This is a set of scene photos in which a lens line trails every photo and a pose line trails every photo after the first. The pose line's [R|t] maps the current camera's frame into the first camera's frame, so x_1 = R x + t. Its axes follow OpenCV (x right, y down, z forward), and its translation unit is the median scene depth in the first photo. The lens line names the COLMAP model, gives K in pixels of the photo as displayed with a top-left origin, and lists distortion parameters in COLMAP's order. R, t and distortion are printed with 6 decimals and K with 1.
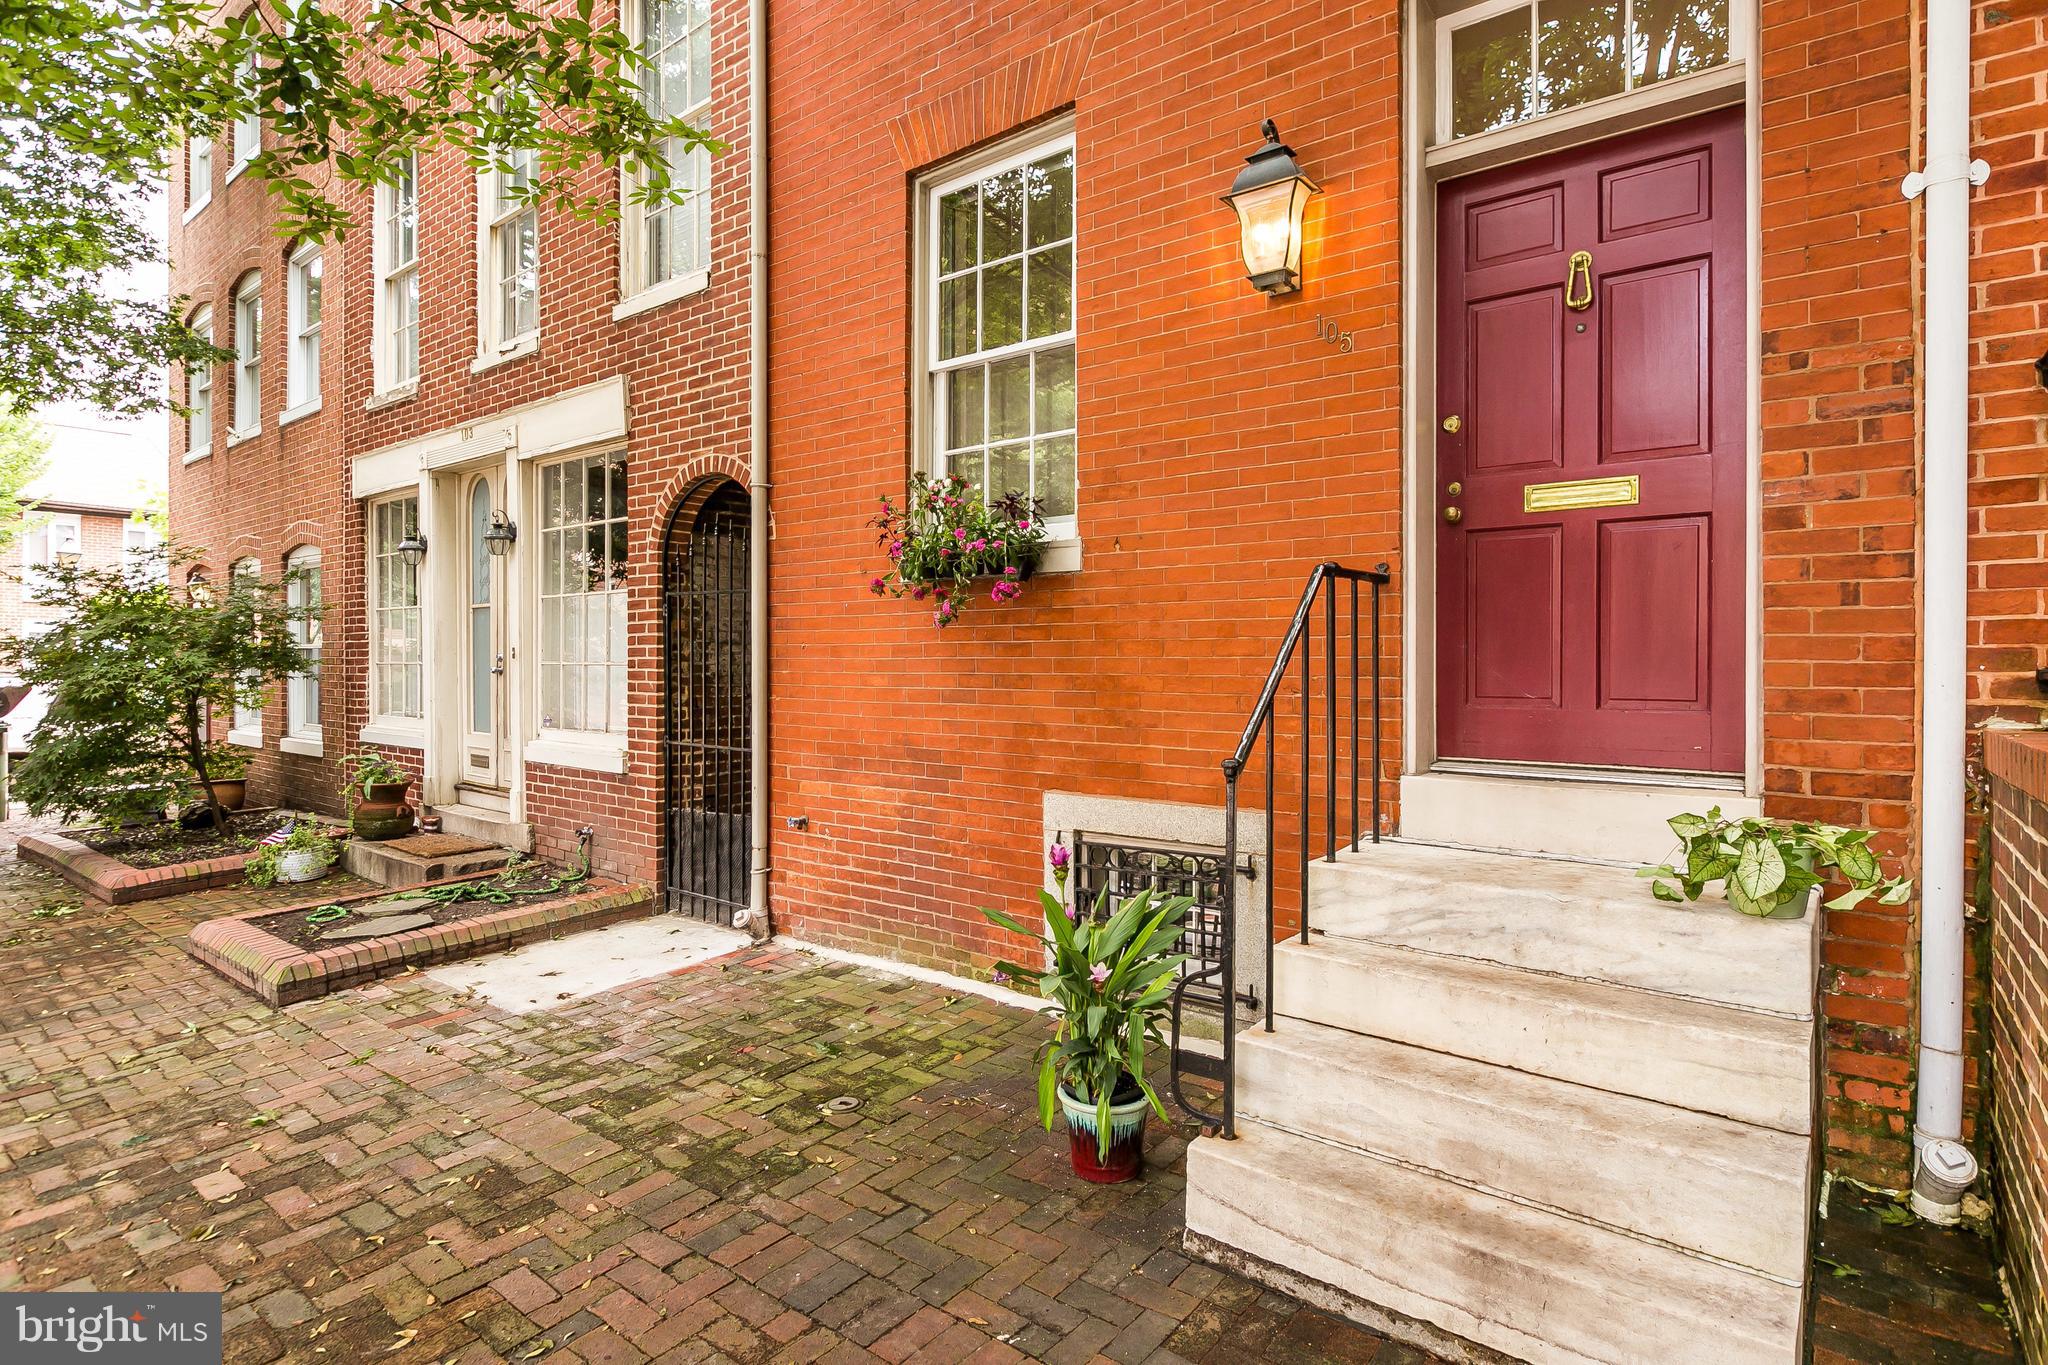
lens RADIAL K [[1058.8, 0, 1011.9], [0, 1058.8, 663.6], [0, 0, 1]] dist [-0.001286, -0.001916]
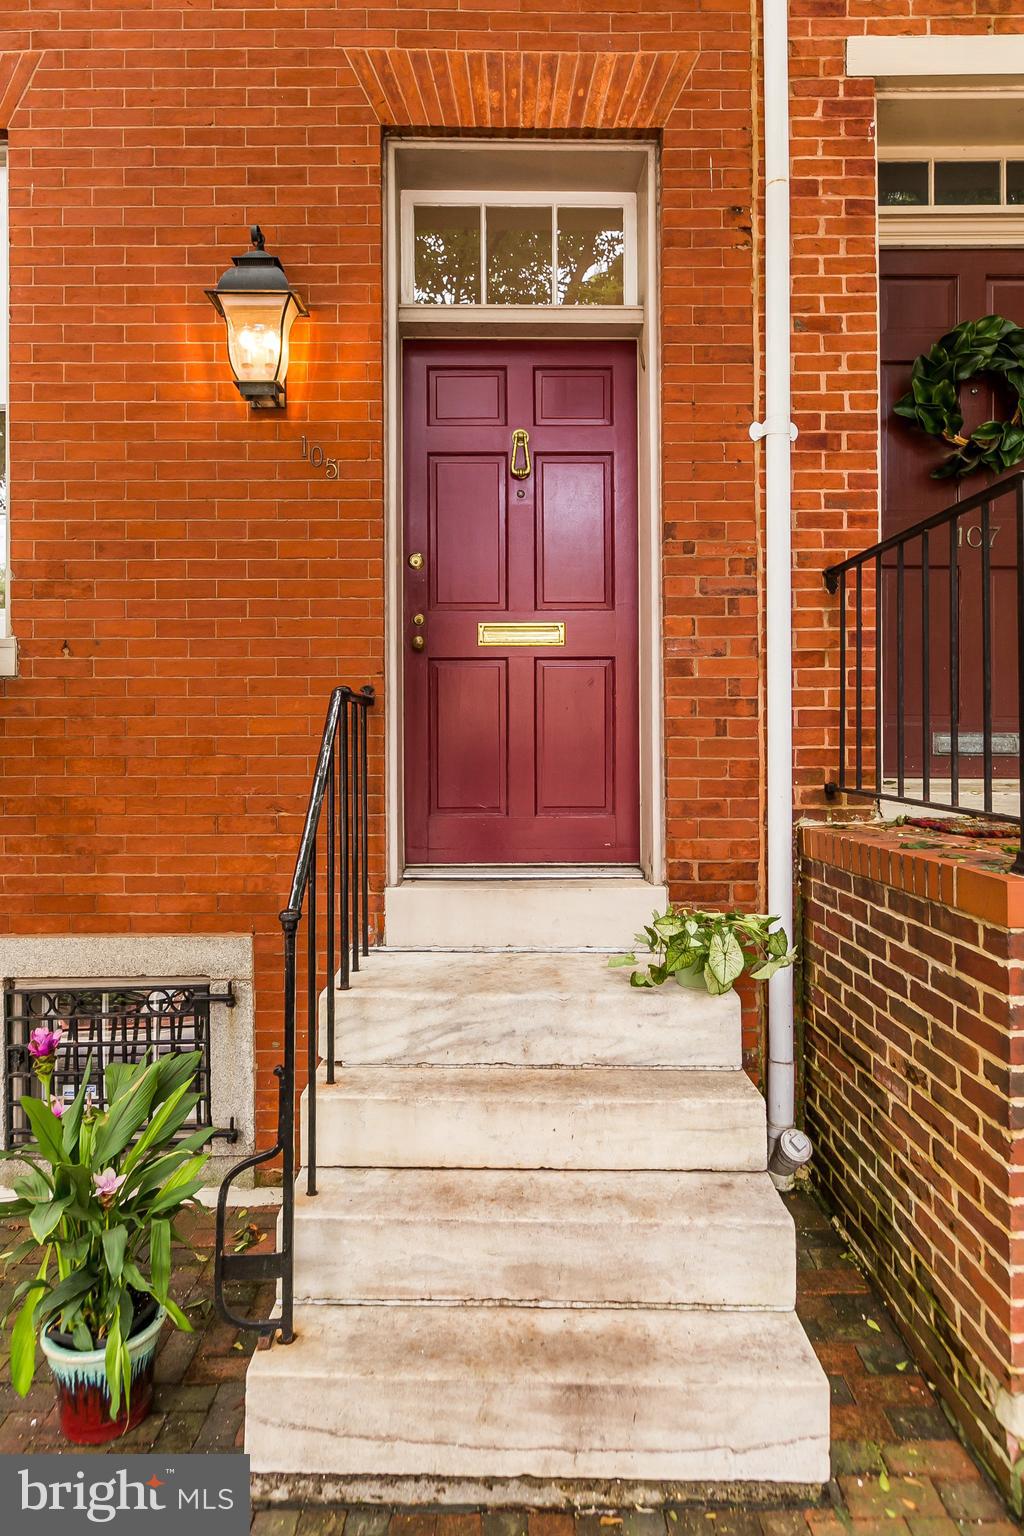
lens RADIAL K [[889.0, 0, 513.7], [0, 889.0, 733.5], [0, 0, 1]] dist [0.005523, -0.002355]
pose [[0.781771, 0.001878, 0.623563, -0.084022], [0.006135, 0.999924, -0.010702, -0.036988], [-0.623536, 0.012192, 0.781700, 0.219890]]
